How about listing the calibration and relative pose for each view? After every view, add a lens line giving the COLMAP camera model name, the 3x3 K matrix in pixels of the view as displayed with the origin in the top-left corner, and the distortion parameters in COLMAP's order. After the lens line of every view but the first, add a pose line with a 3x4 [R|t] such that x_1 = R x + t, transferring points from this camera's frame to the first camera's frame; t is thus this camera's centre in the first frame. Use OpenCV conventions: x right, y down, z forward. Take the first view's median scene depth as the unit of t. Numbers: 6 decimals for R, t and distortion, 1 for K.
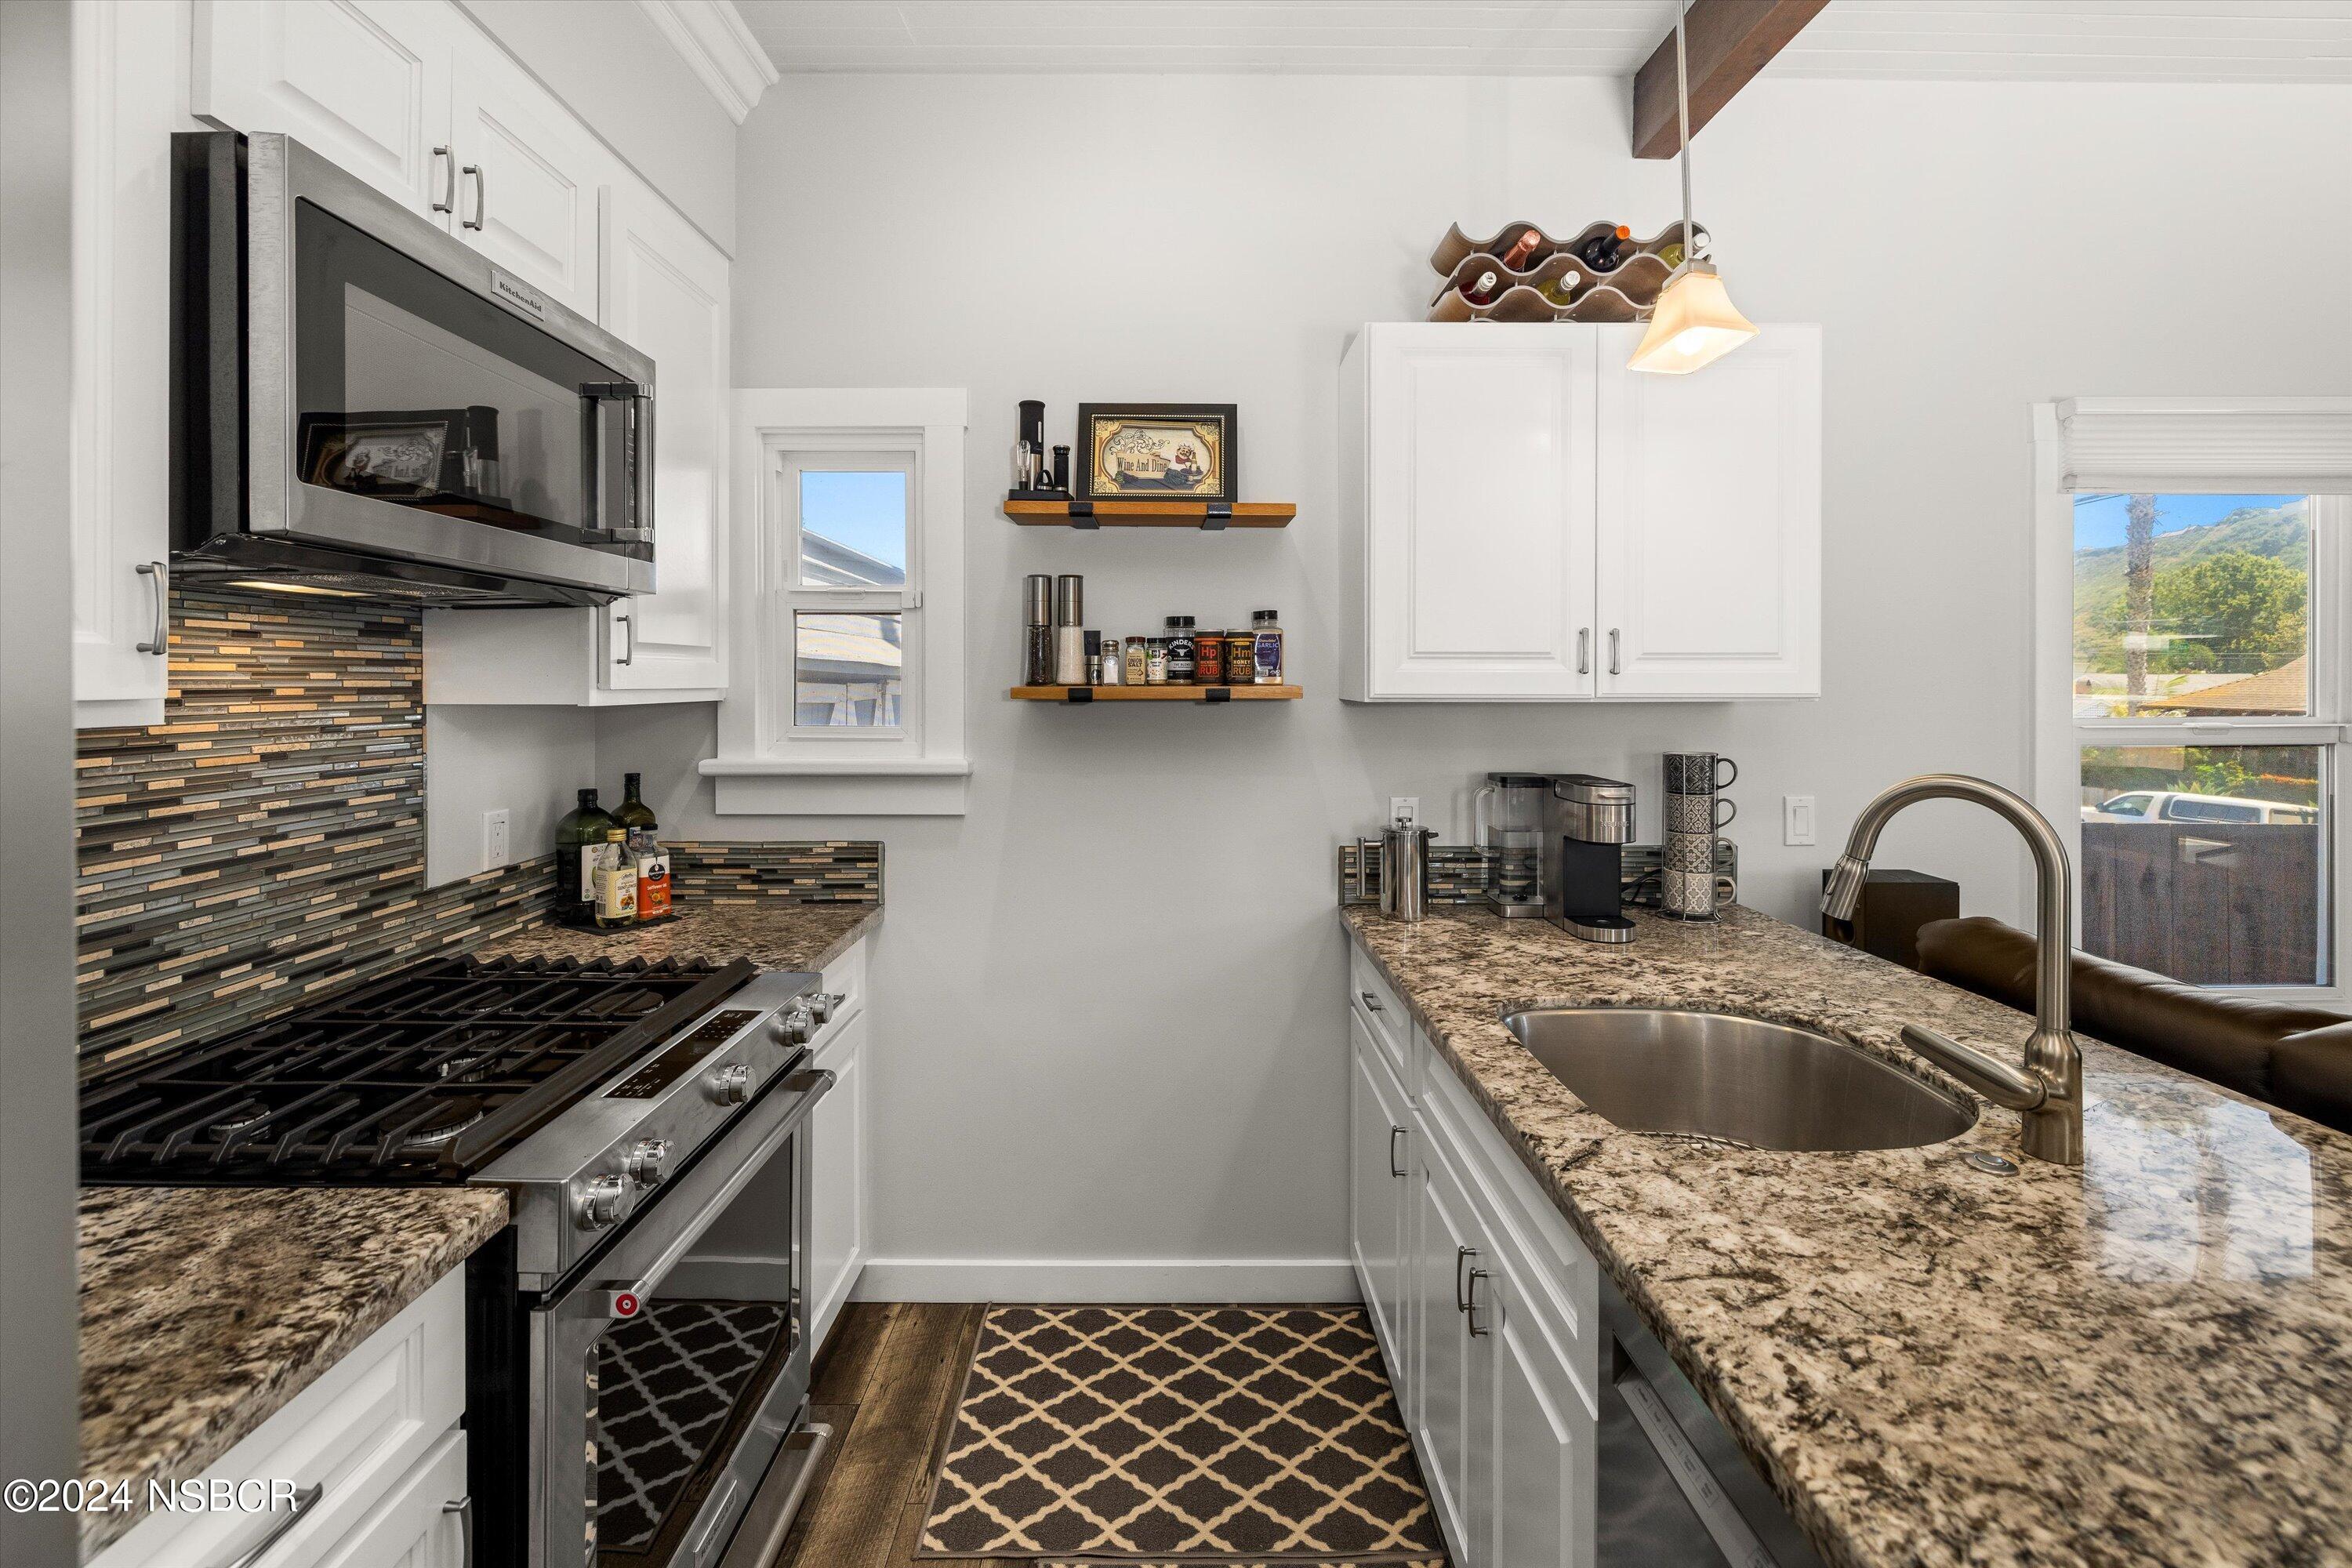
lens RADIAL K [[1035.6, 0, 1177.3], [0, 1035.6, 684.4], [0, 0, 1]] dist [-0.001619, 0.000647]
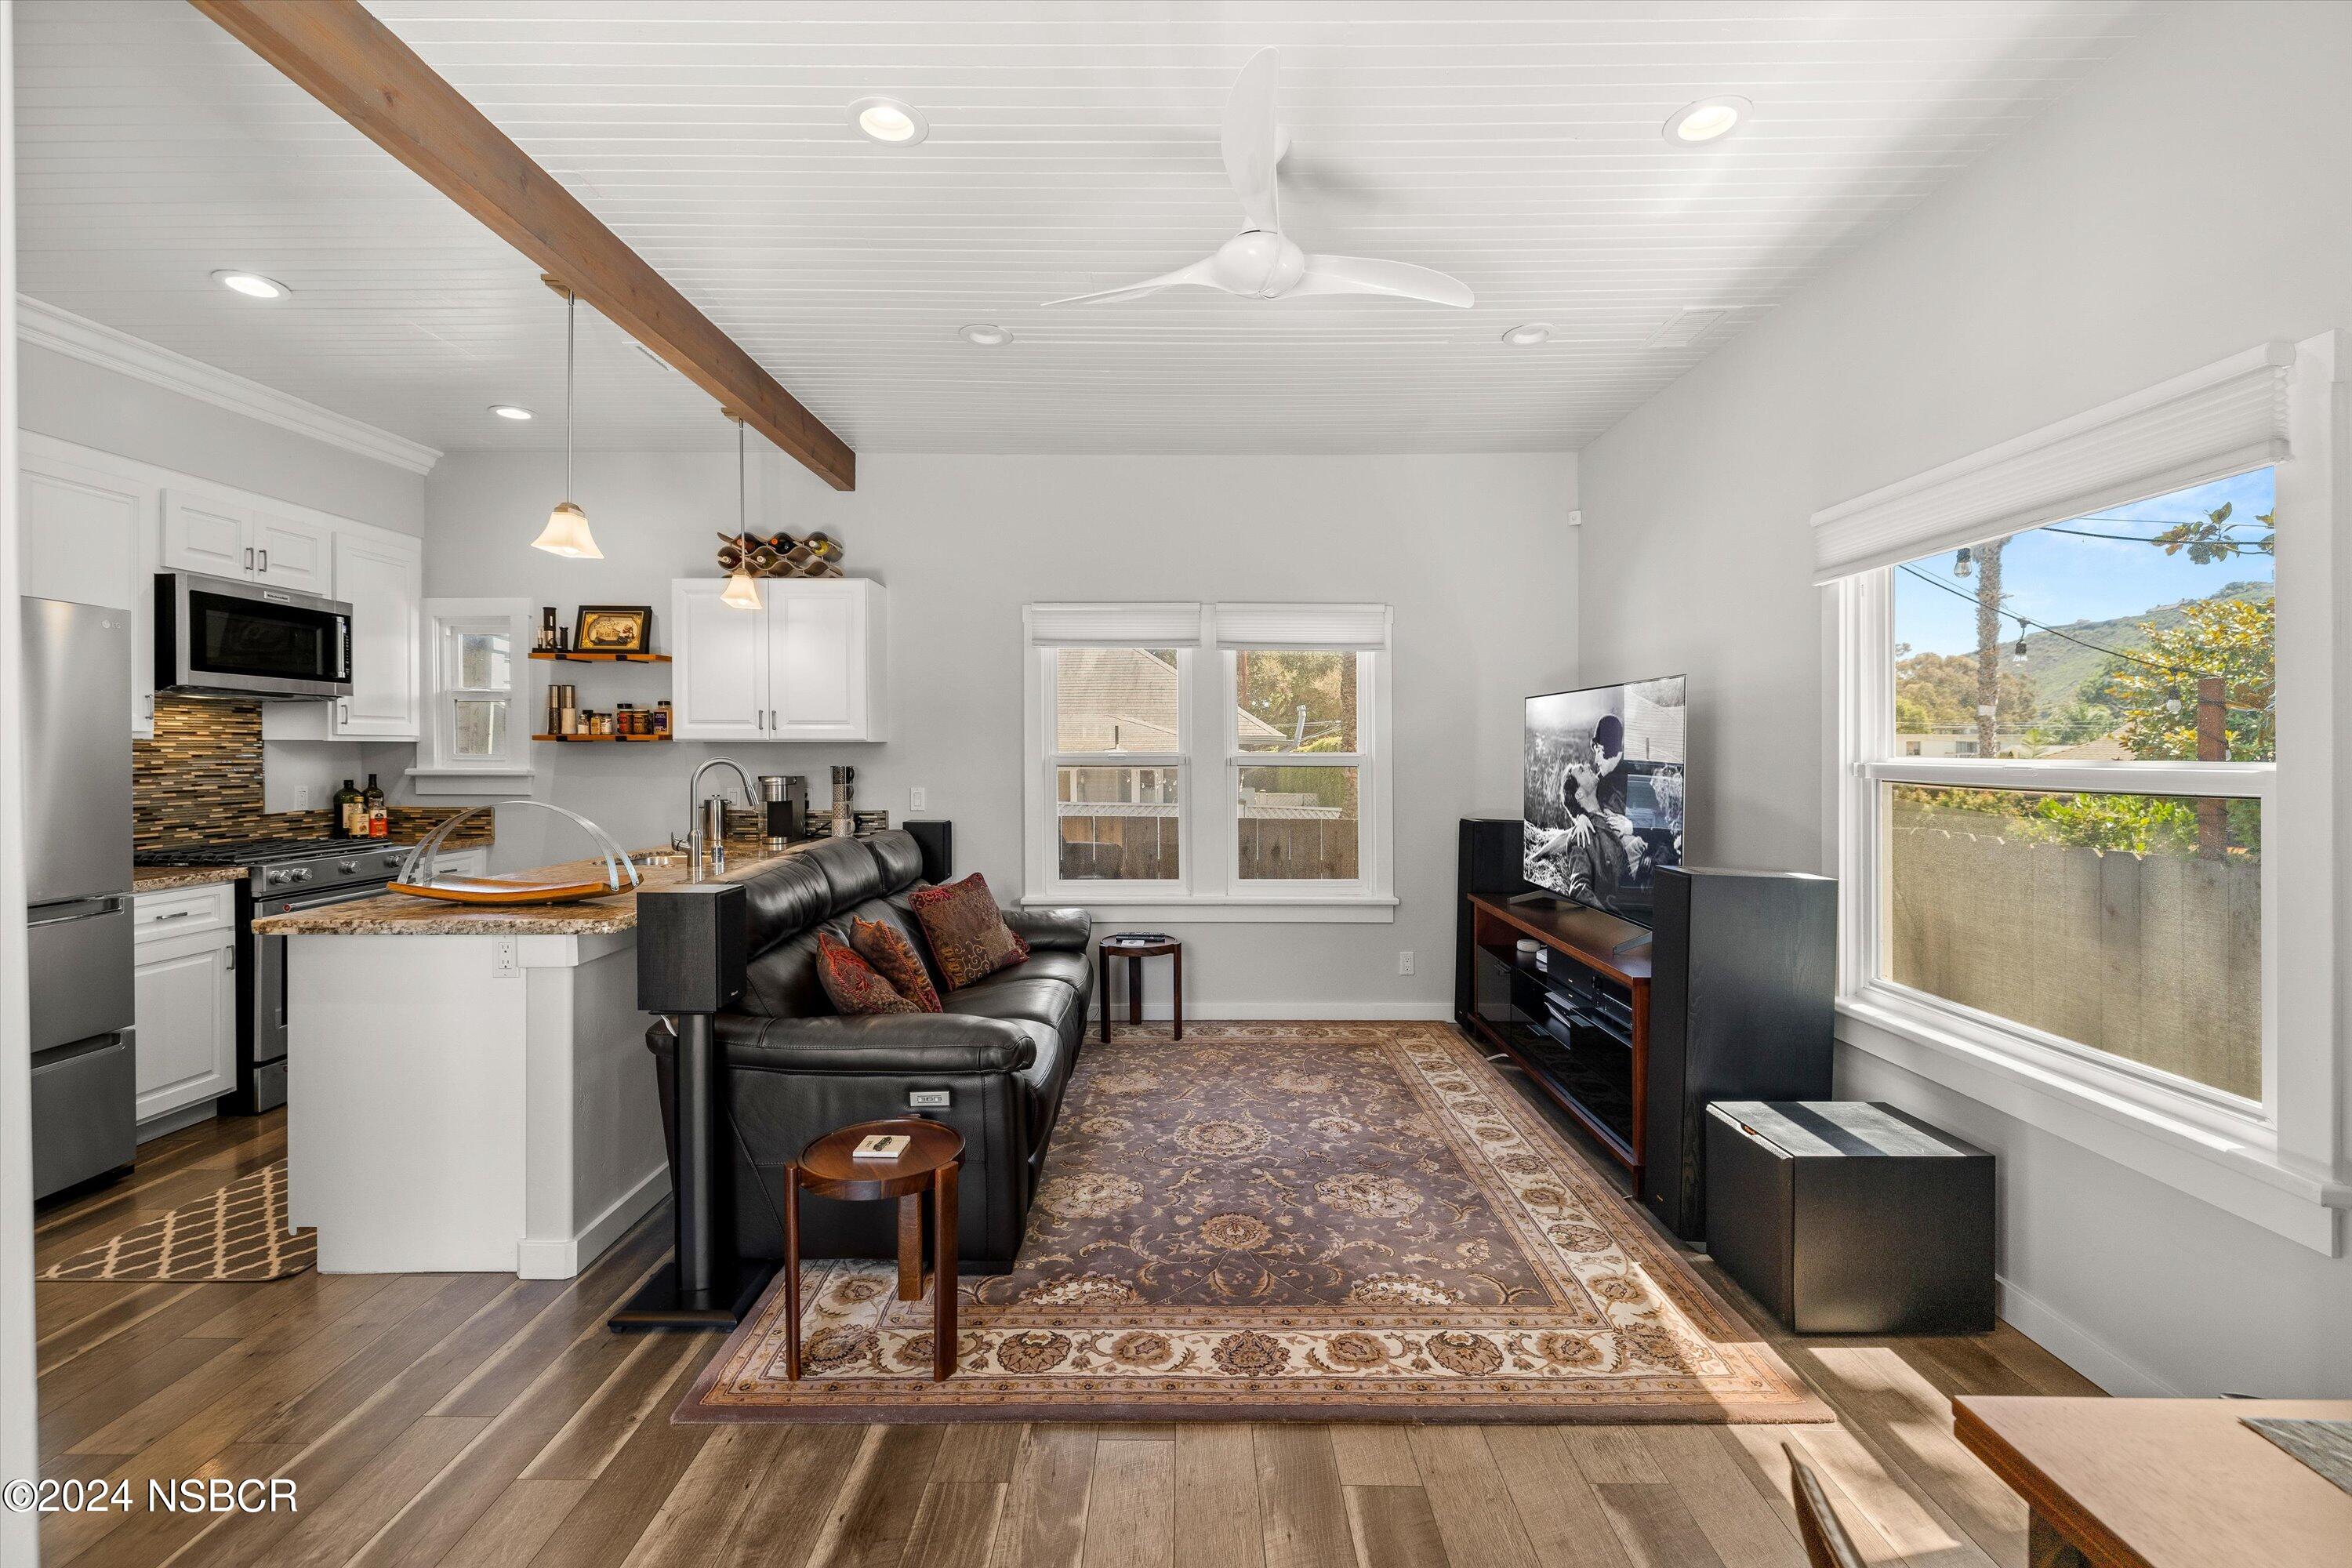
lens RADIAL K [[1035.6, 0, 1185.1], [0, 1035.6, 760.1], [0, 0, 1]] dist [-0.001619, 0.000647]
pose [[0.999949, 0.002669, -0.009717, 1.307800], [-0.002611, 0.999979, 0.006005, 0.040293], [0.009733, -0.005979, 0.999935, -1.268796]]
